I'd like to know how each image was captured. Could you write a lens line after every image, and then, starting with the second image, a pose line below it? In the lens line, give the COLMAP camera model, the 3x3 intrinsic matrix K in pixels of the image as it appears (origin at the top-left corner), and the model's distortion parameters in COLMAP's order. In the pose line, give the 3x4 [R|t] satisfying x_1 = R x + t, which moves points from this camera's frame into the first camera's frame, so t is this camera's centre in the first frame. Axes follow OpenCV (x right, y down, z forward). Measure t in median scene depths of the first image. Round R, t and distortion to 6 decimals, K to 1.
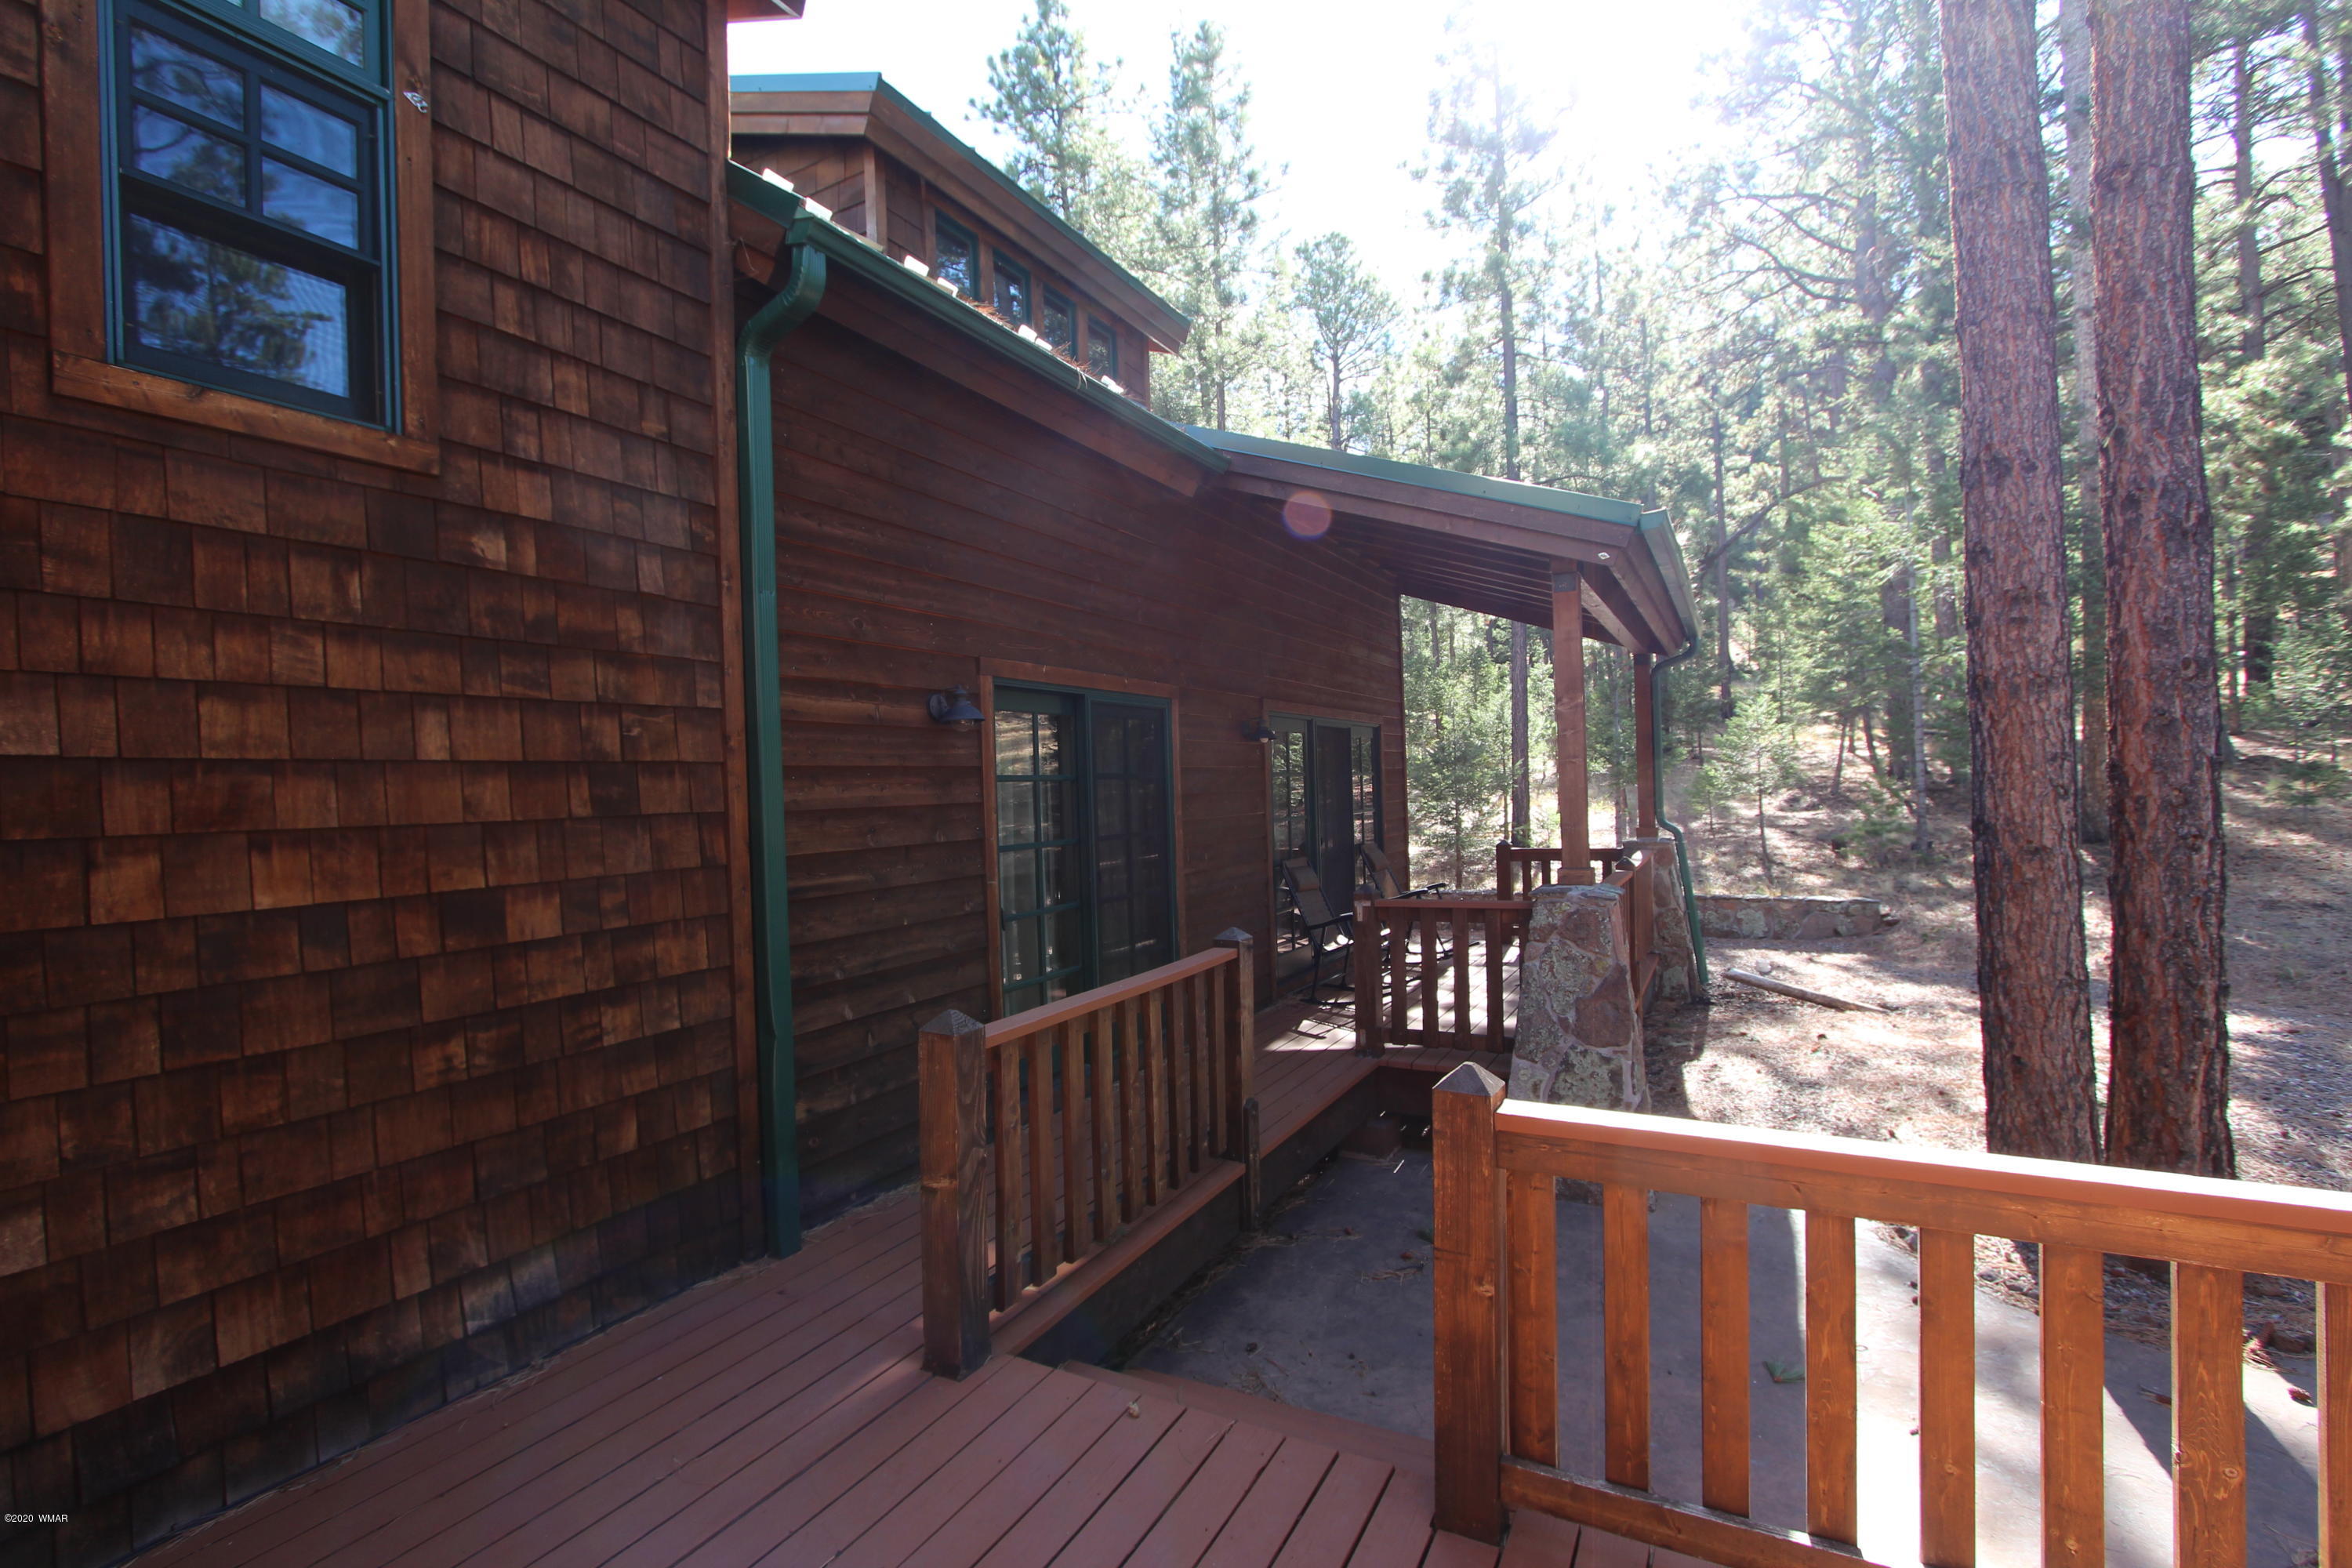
lens RADIAL K [[1082.6, 0, 1164.1], [0, 1082.6, 792.3], [0, 0, 1]] dist [-0.018226, 0.001931]
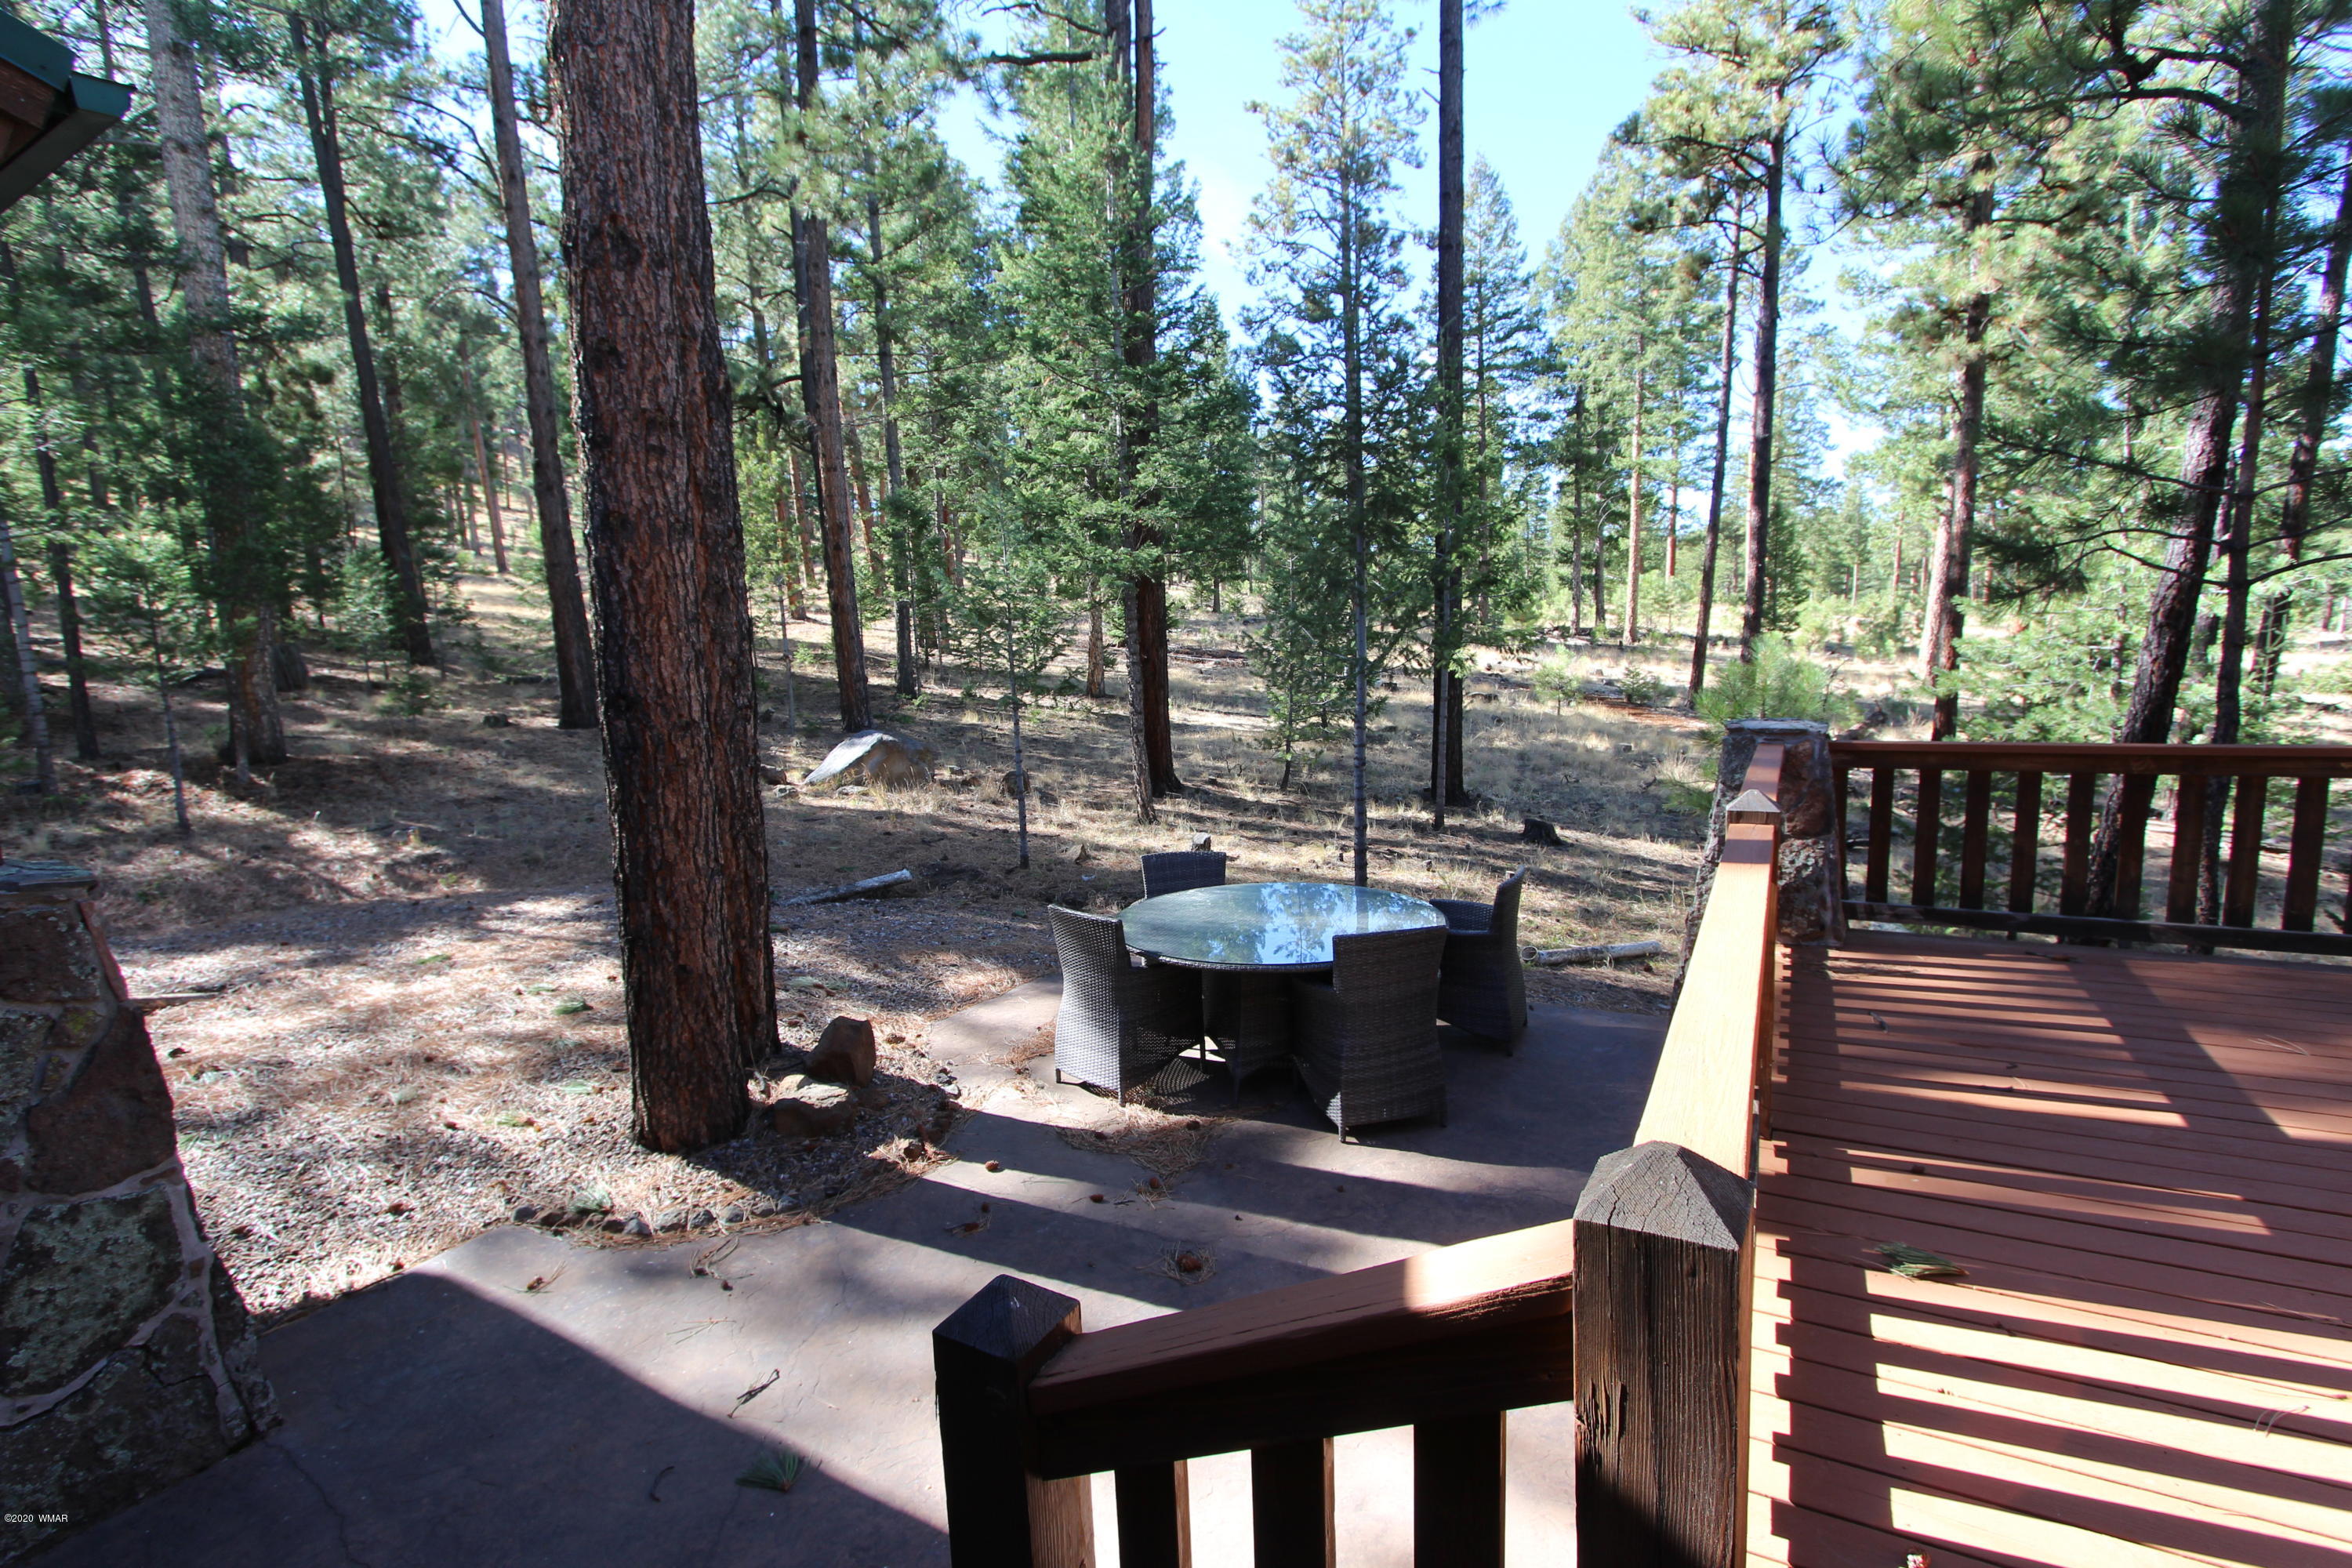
lens RADIAL K [[1082.6, 0, 1164.1], [0, 1082.6, 792.3], [0, 0, 1]] dist [-0.018226, 0.001931]
pose [[0.018358, -0.100279, 0.994790, -0.038370], [0.042133, 0.994151, 0.099437, 0.027464], [-0.998943, 0.040088, 0.022476, 0.435799]]
